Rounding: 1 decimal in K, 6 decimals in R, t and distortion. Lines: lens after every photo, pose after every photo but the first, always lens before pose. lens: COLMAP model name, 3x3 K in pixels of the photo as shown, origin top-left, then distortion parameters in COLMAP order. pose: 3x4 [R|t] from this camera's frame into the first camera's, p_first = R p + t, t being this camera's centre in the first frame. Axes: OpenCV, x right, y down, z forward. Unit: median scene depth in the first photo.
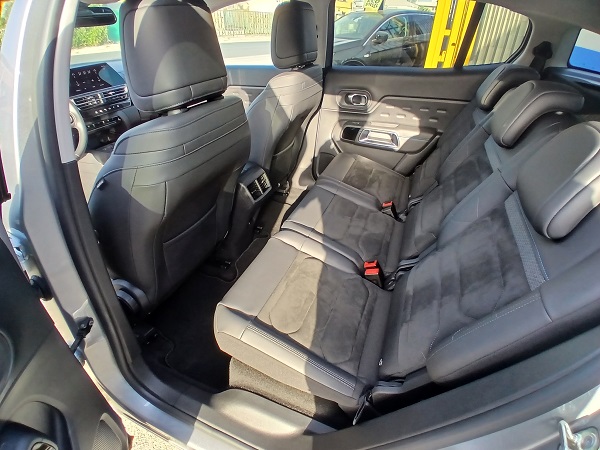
lens RADIAL K [[295.5, 0, 302.8], [0, 295.5, 229.7], [0, 0, 1]] dist [0.002568, -0.041069]
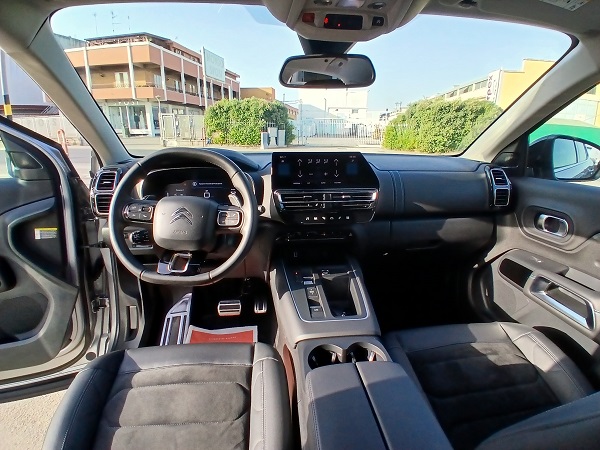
lens RADIAL K [[296.4, 0, 300.0], [0, 296.4, 229.8], [0, 0, 1]] dist [0.001426, -0.042135]
pose [[0.462574, 0.255656, -0.848920, -0.115427], [-0.508777, 0.860710, -0.018024, -0.270627], [0.726066, 0.440249, 0.528214, 0.487747]]
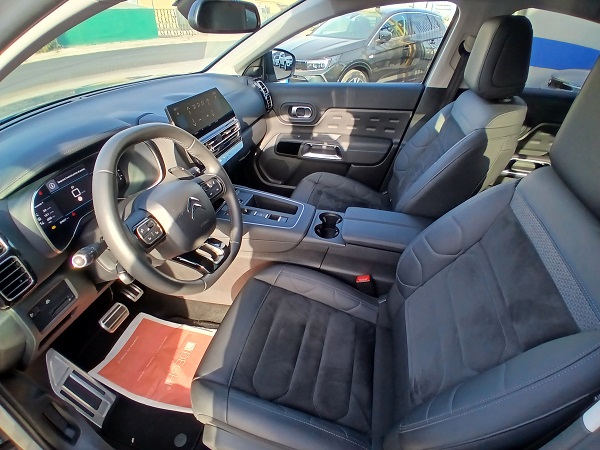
lens RADIAL K [[296.4, 0, 300.0], [0, 296.4, 229.8], [0, 0, 1]] dist [0.001426, -0.042135]
pose [[0.991814, -0.076707, 0.102088, -0.446908], [0.075955, 0.997048, 0.011237, -0.180657], [-0.102648, -0.003391, 0.994712, 0.217433]]
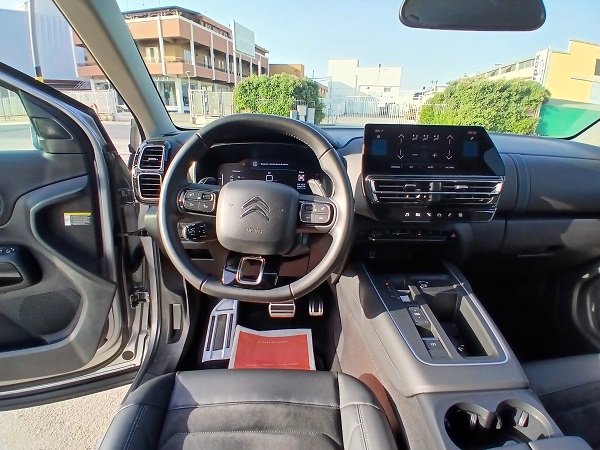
lens RADIAL K [[295.5, 0, 302.8], [0, 295.5, 229.7], [0, 0, 1]] dist [0.002568, -0.041069]
pose [[0.392444, 0.326619, -0.859830, -0.256310], [-0.540284, 0.838407, 0.071885, -0.241400], [0.744366, 0.436341, 0.505495, 0.470431]]
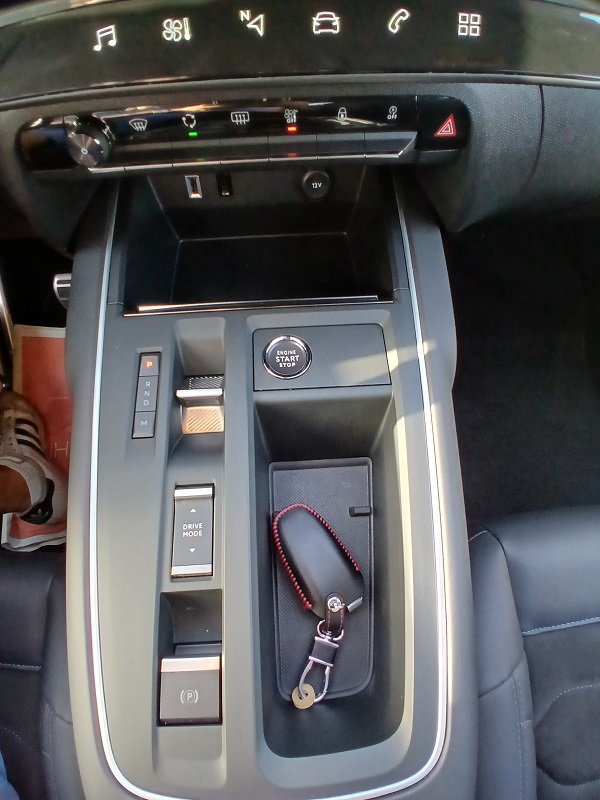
lens RADIAL K [[394.0, 0, 300.0], [0, 394.0, 400.0], [0, 0, 1]] dist [0.002568, -0.041069]
pose [[0.421153, 0.816017, -0.395913, -0.430324], [-0.517579, 0.574688, 0.633913, -0.324311], [0.744810, -0.062058, 0.664385, 0.722117]]
